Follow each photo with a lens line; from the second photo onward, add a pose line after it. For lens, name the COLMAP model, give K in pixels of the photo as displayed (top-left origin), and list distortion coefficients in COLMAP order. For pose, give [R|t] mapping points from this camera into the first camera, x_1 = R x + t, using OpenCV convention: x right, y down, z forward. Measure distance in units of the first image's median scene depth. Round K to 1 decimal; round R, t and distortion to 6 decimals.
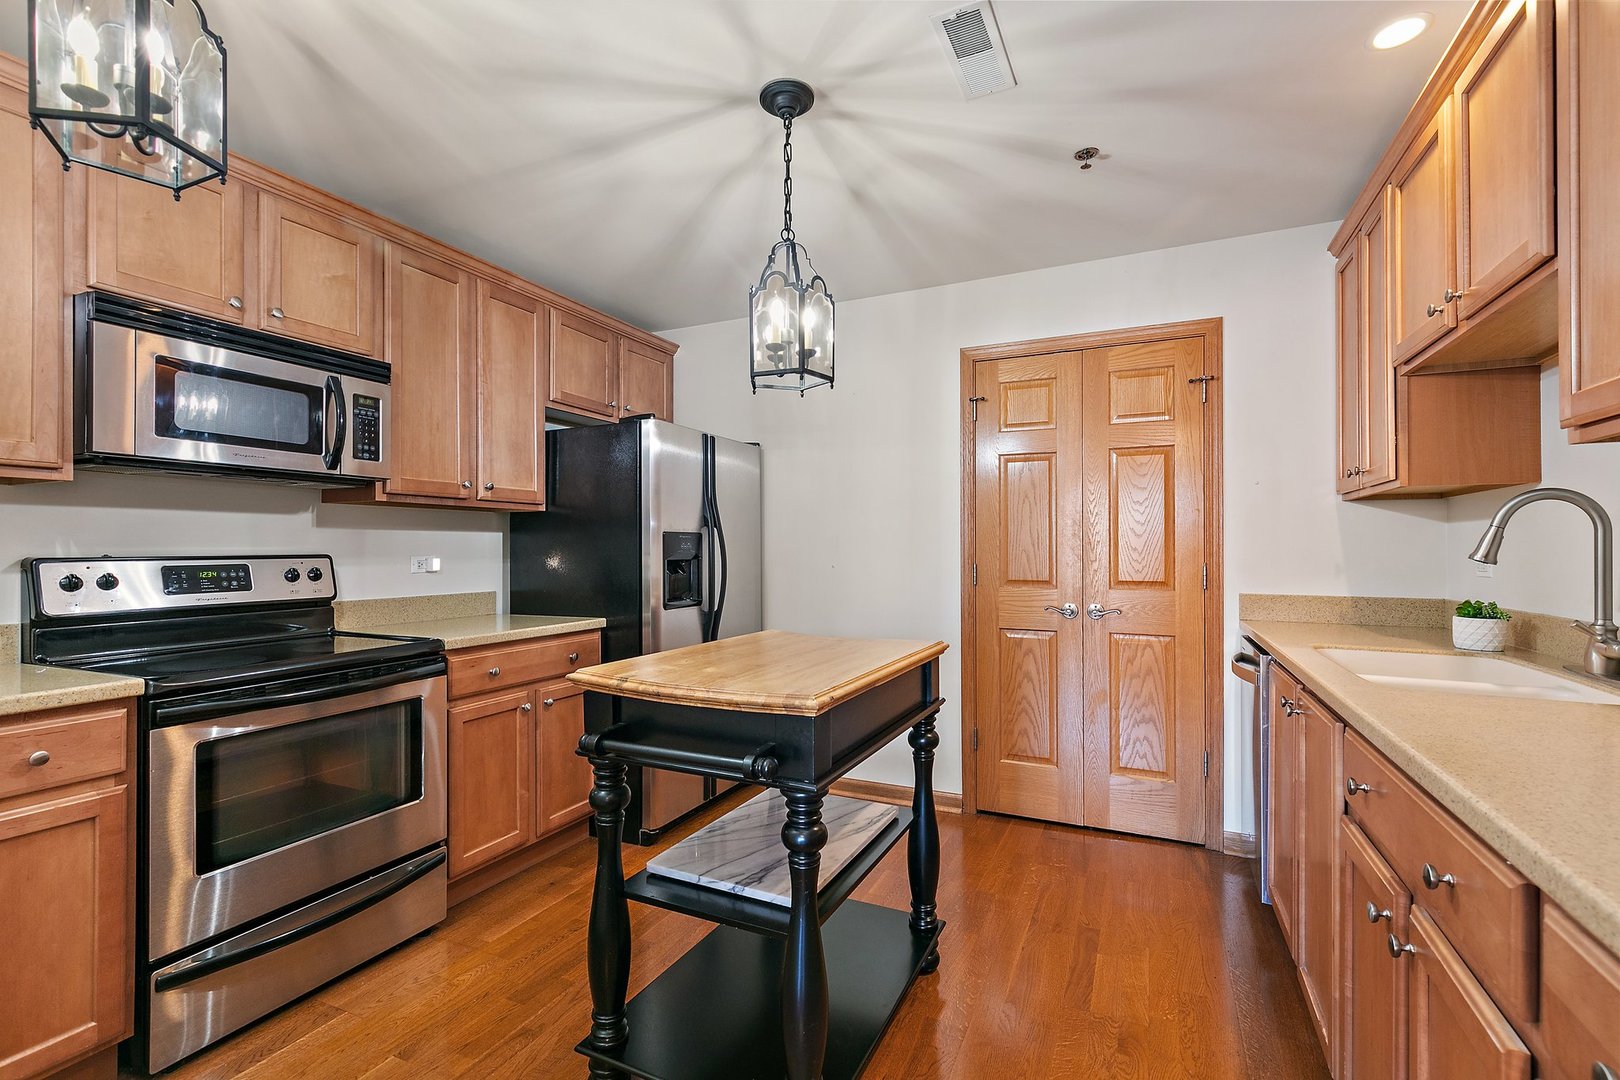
lens RADIAL K [[738.0, 0, 810.6], [0, 738.0, 535.8], [0, 0, 1]] dist [0.005596, 0.000169]
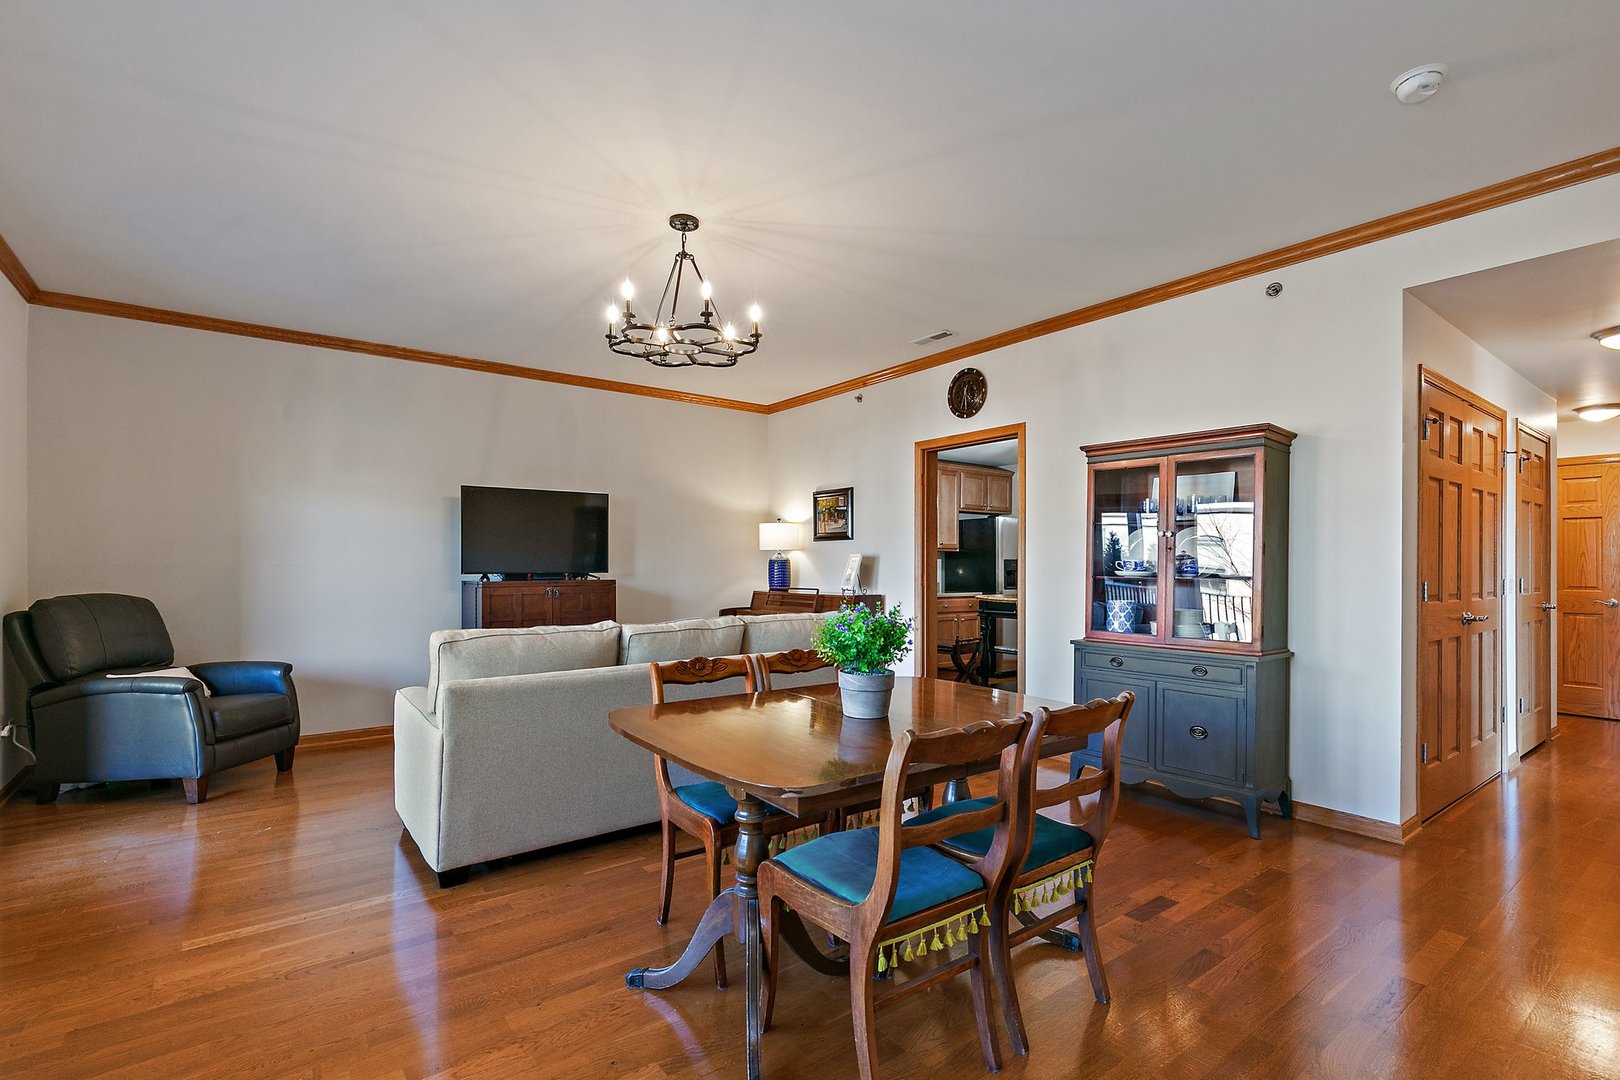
lens RADIAL K [[738.0, 0, 810.3], [0, 738.0, 553.5], [0, 0, 1]] dist [0.005596, 0.000169]
pose [[0.884384, 0.000236, -0.466759, 0.397714], [-0.003658, 0.999973, -0.006425, -0.007211], [0.466745, 0.007390, 0.884361, -1.569269]]
